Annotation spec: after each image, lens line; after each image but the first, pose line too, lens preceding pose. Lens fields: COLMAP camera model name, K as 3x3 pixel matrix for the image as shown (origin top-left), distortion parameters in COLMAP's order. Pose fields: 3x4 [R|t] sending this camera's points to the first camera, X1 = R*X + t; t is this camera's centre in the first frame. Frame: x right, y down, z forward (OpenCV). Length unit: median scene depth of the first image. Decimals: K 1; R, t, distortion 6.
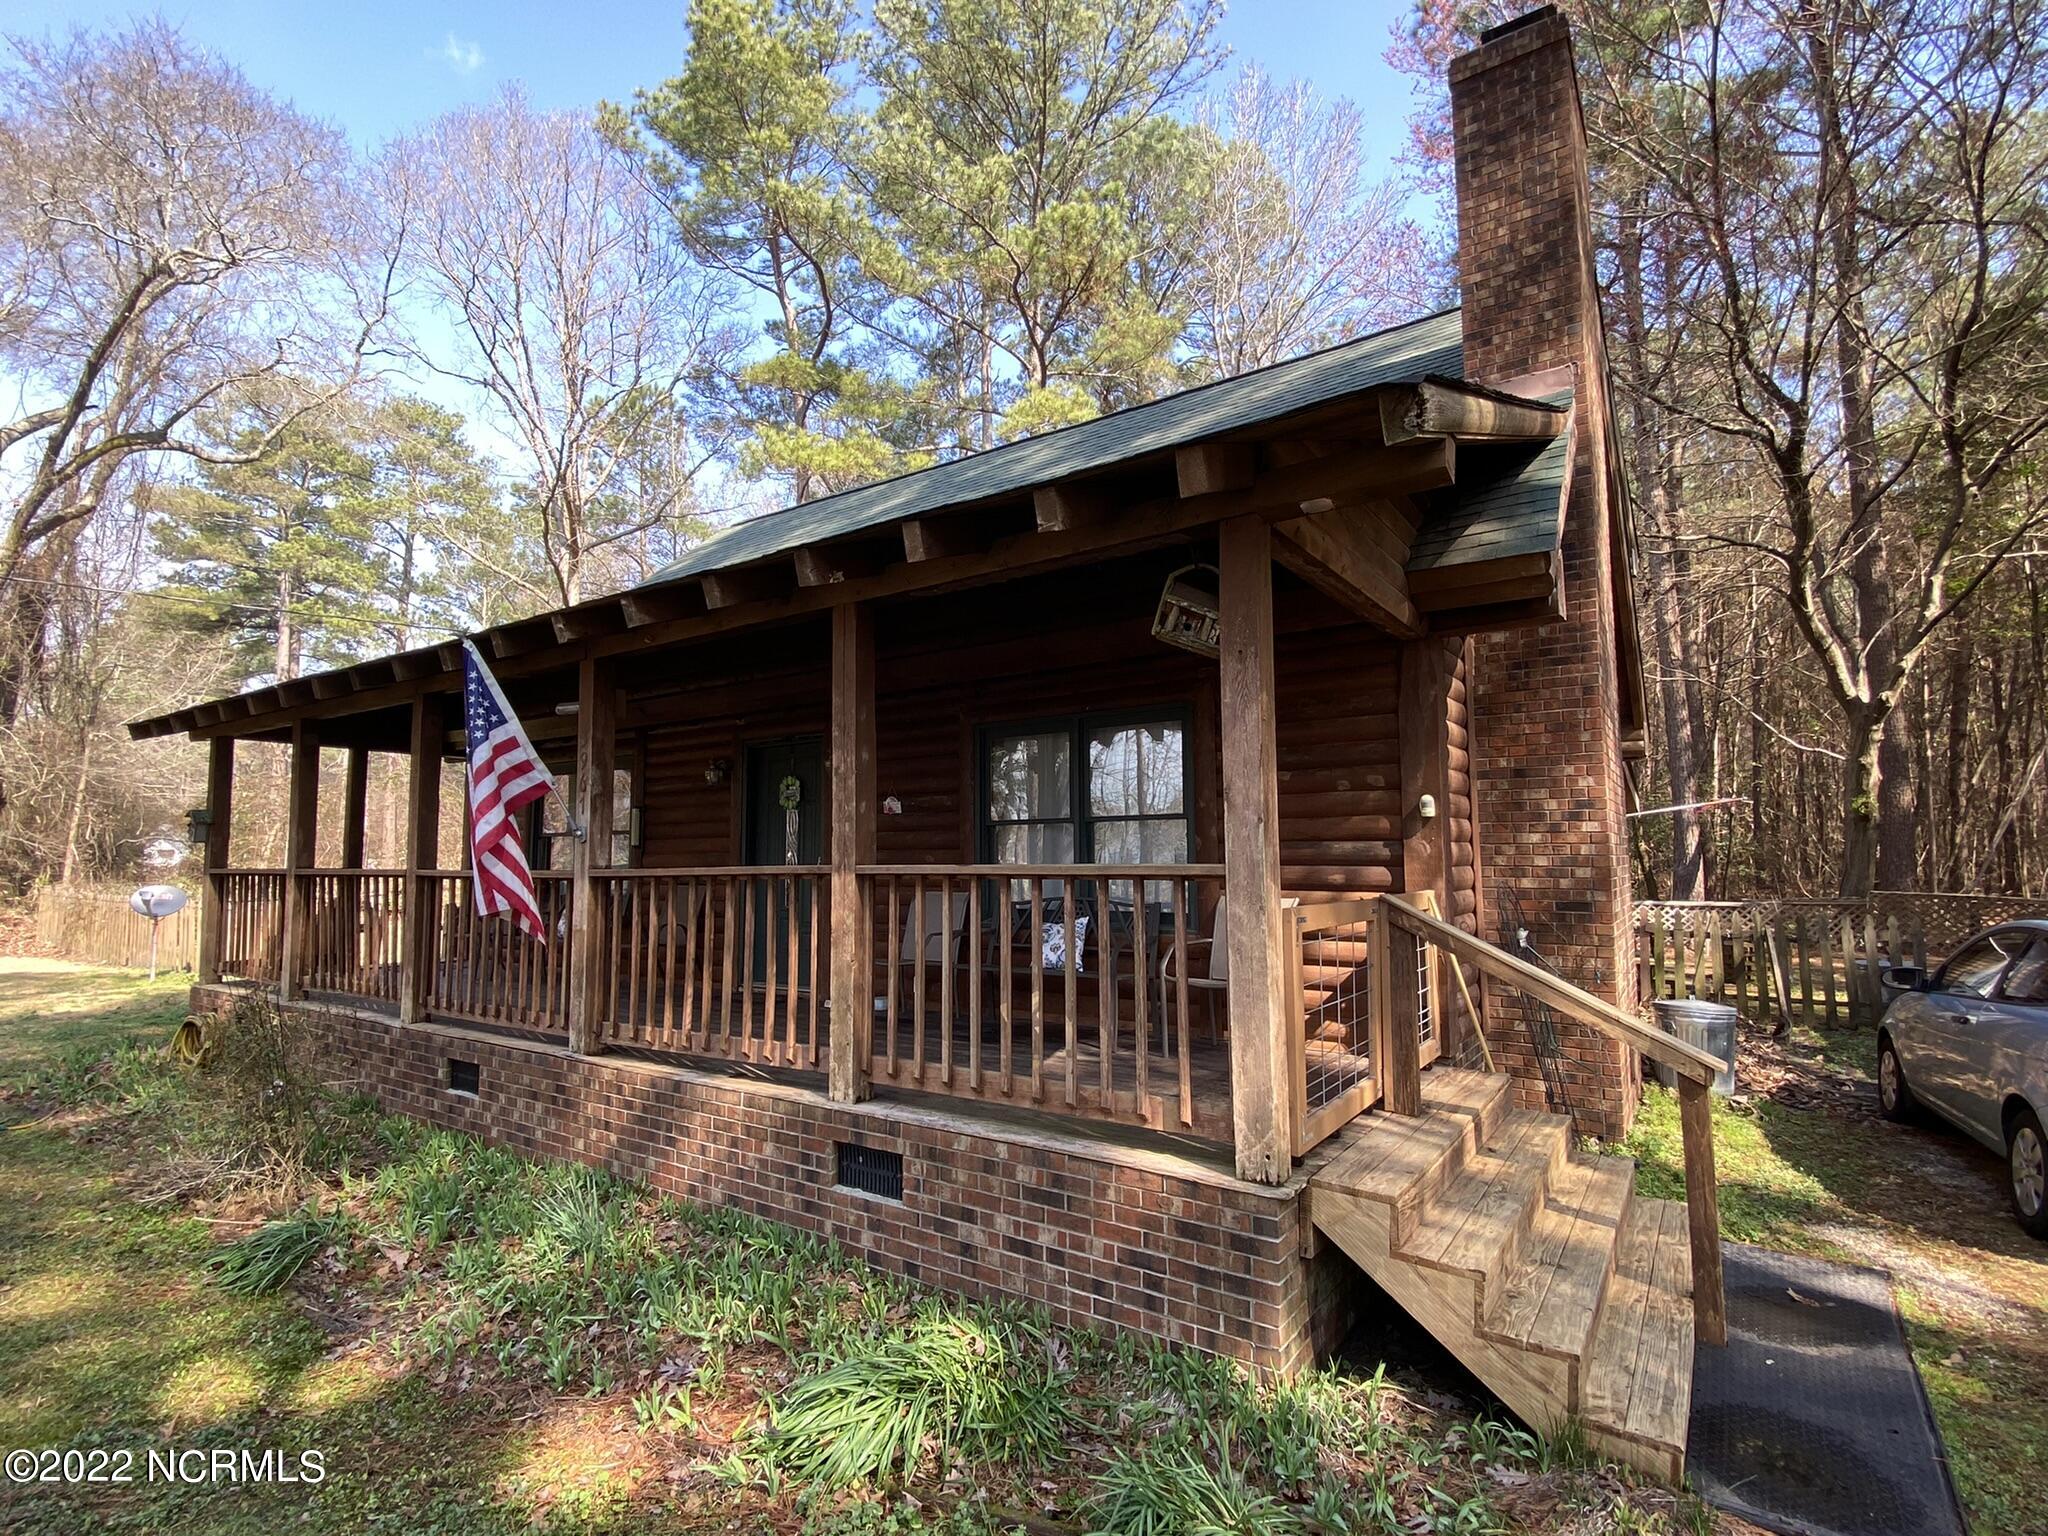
lens RADIAL K [[1017.0, 0, 1020.7], [0, 1017.0, 758.2], [0, 0, 1]] dist [0.010824, -0.000560]
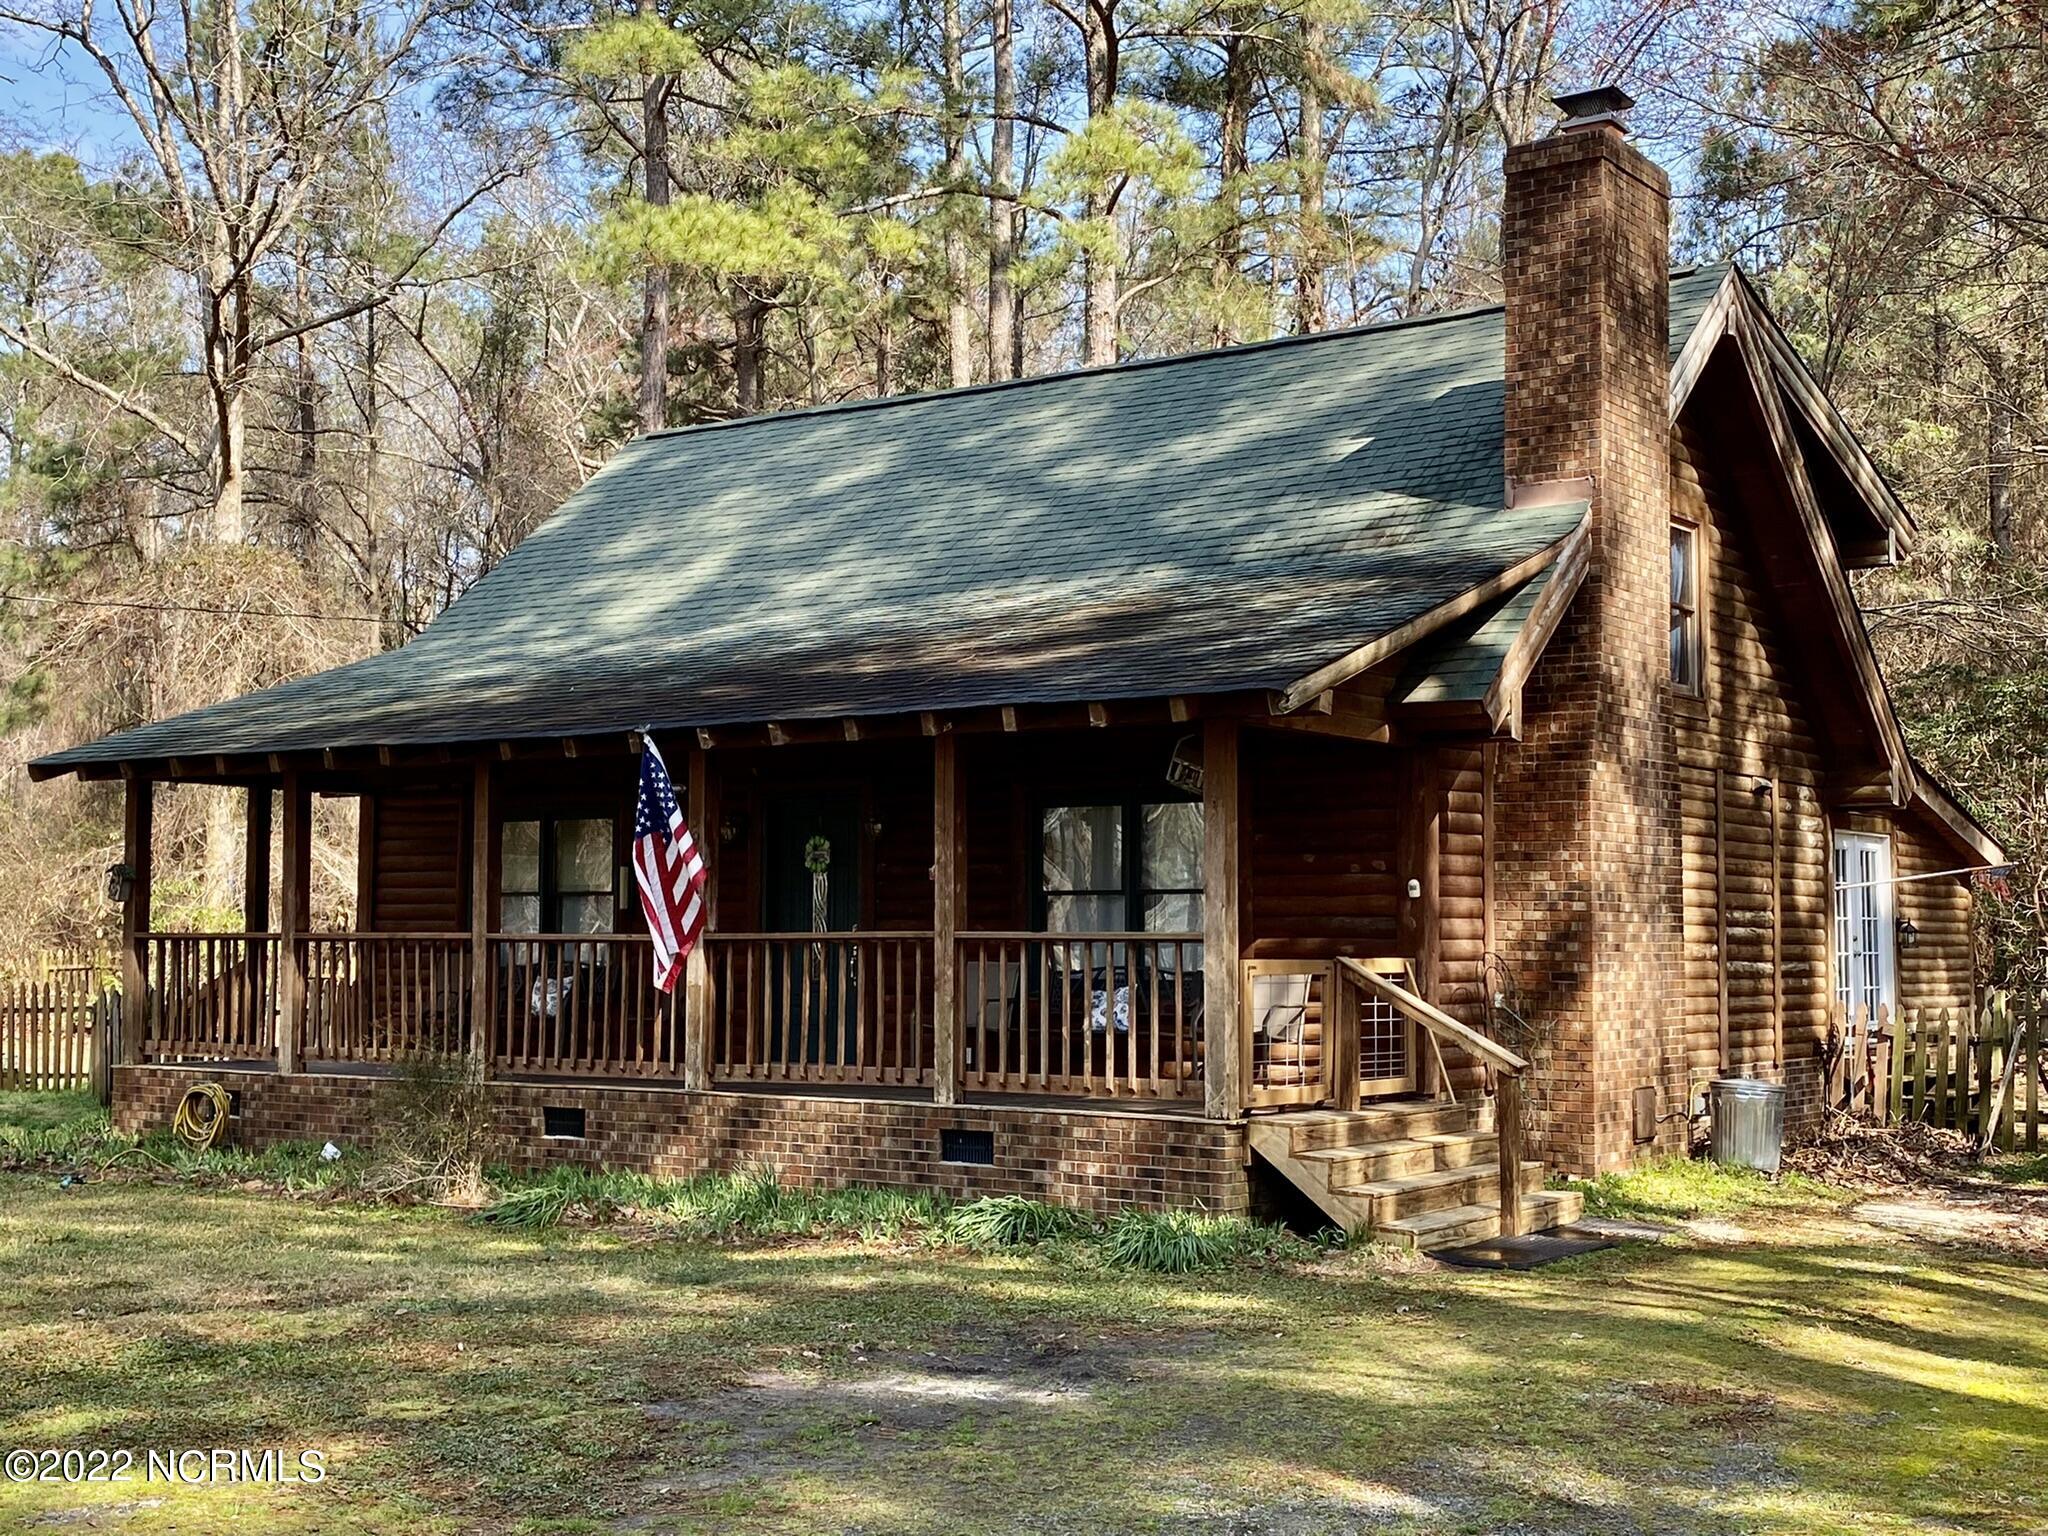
lens RADIAL K [[2606.0, 0, 1015.3], [0, 2606.0, 750.2], [0, 0, 1]] dist [0.080619, 0.000000]
pose [[0.999848, 0.009666, -0.014505, -0.033151], [-0.009263, 0.999576, 0.027594, -0.229075], [0.014766, -0.027456, 0.999514, -2.423837]]
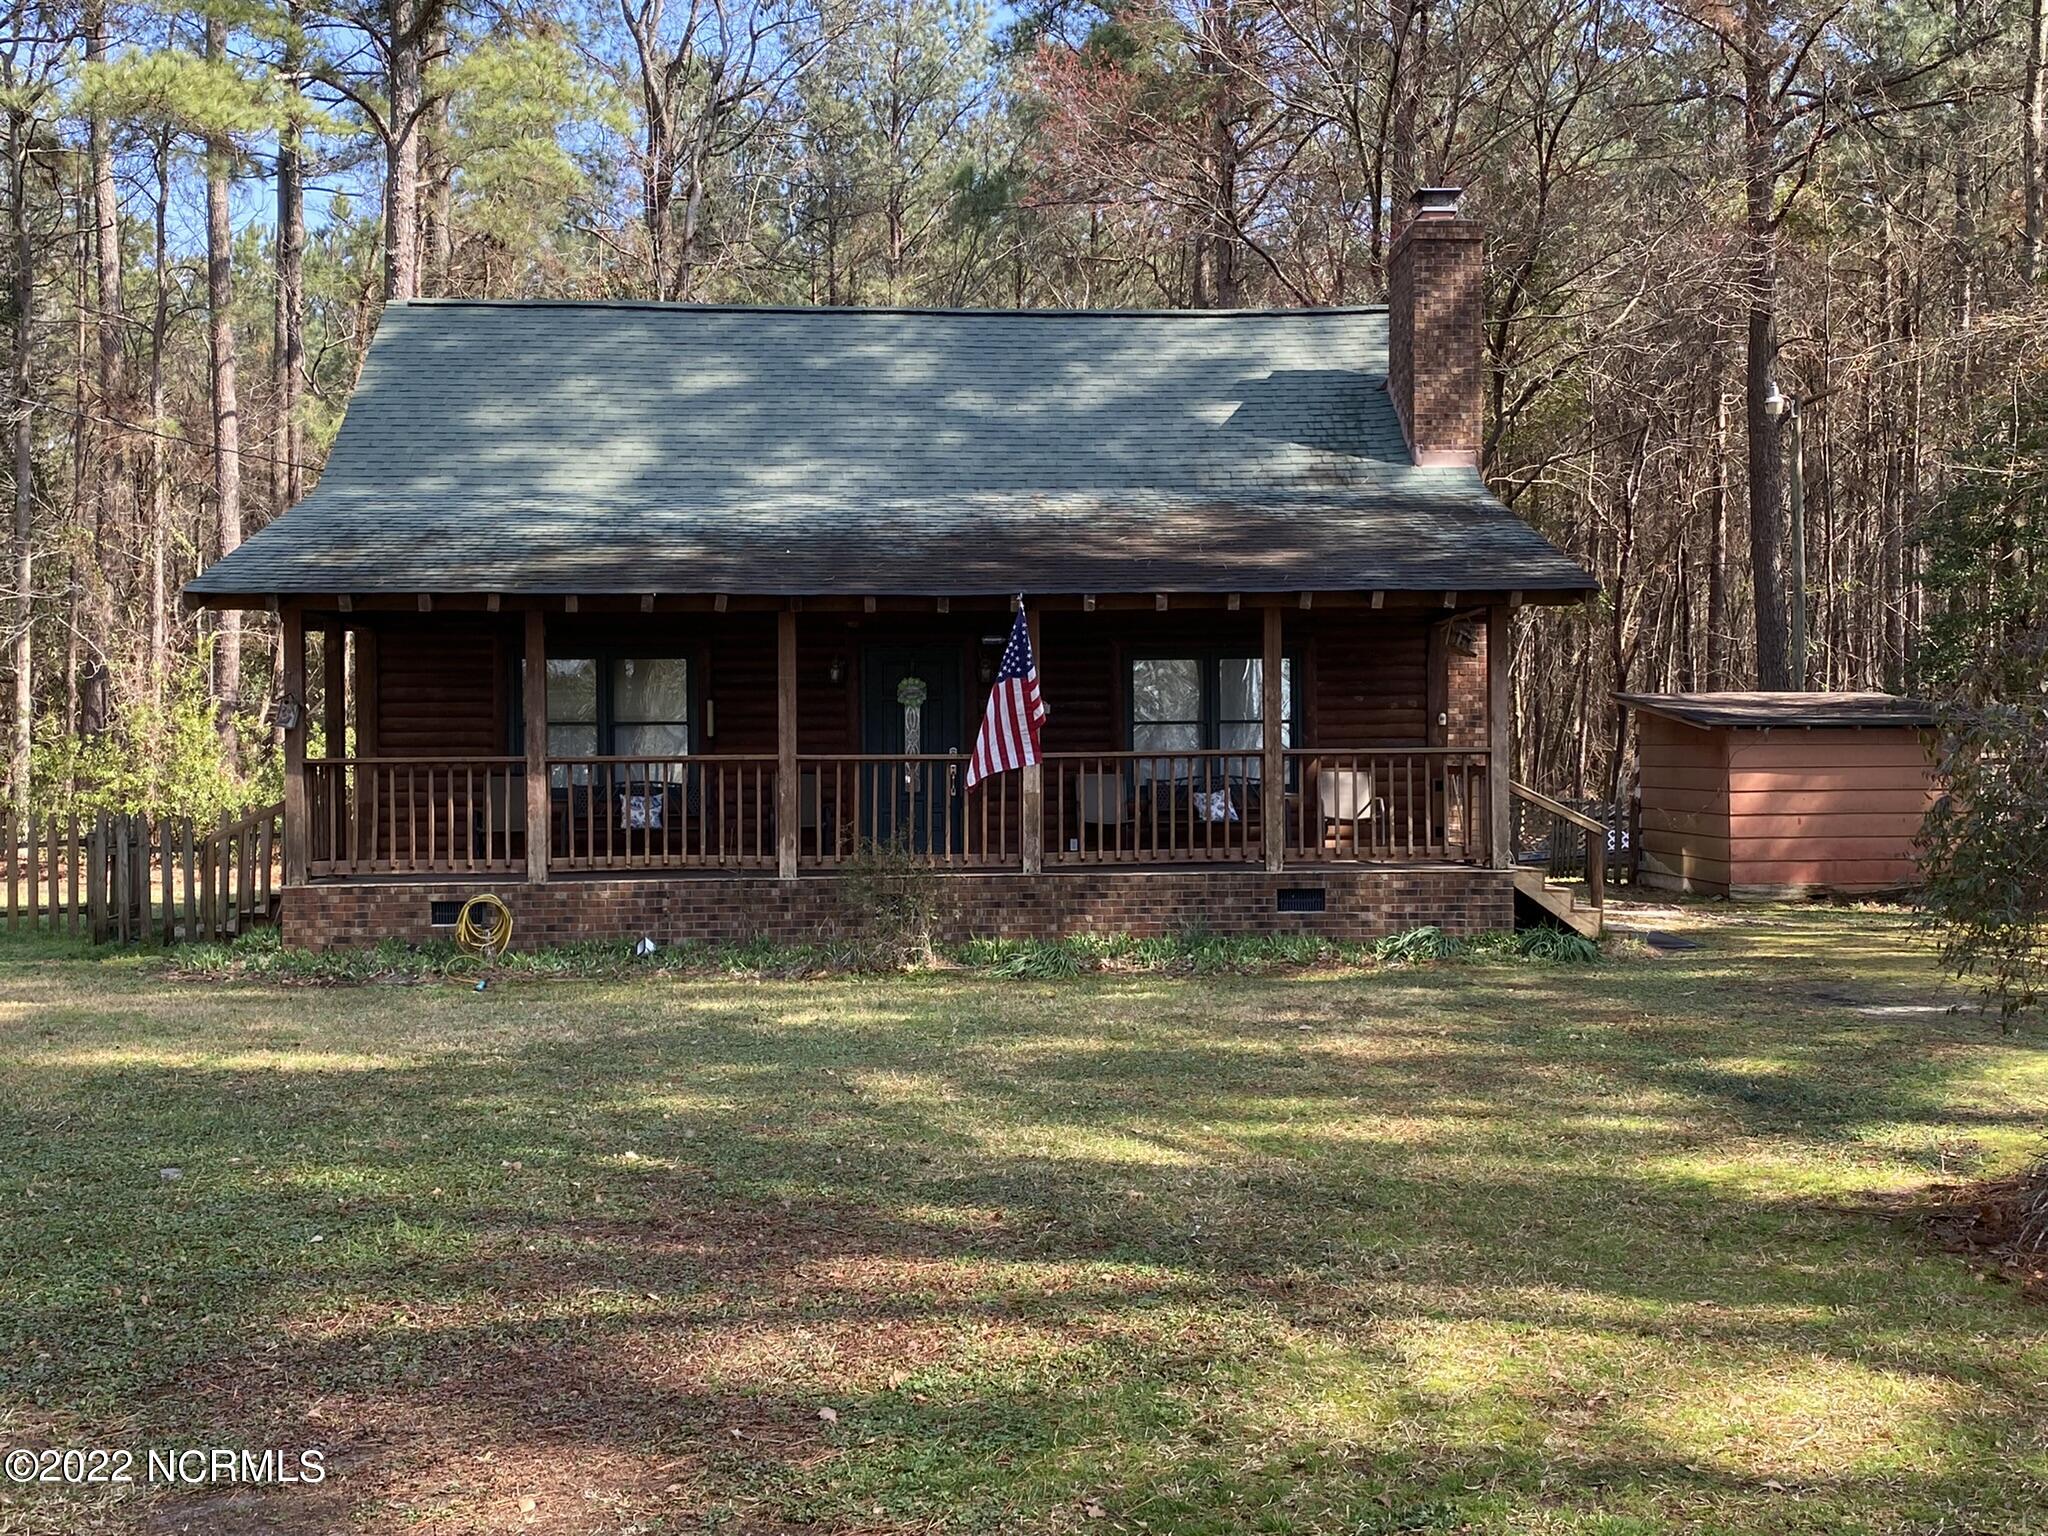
lens RADIAL K [[2154.6, 0, 1008.2], [0, 2154.6, 773.1], [0, 0, 1]] dist [-0.026269, 0.000000]
pose [[0.800473, -0.002794, 0.599363, -2.923391], [-0.055797, 0.995299, 0.079159, -0.136102], [-0.596766, -0.096808, 0.796554, -1.860328]]
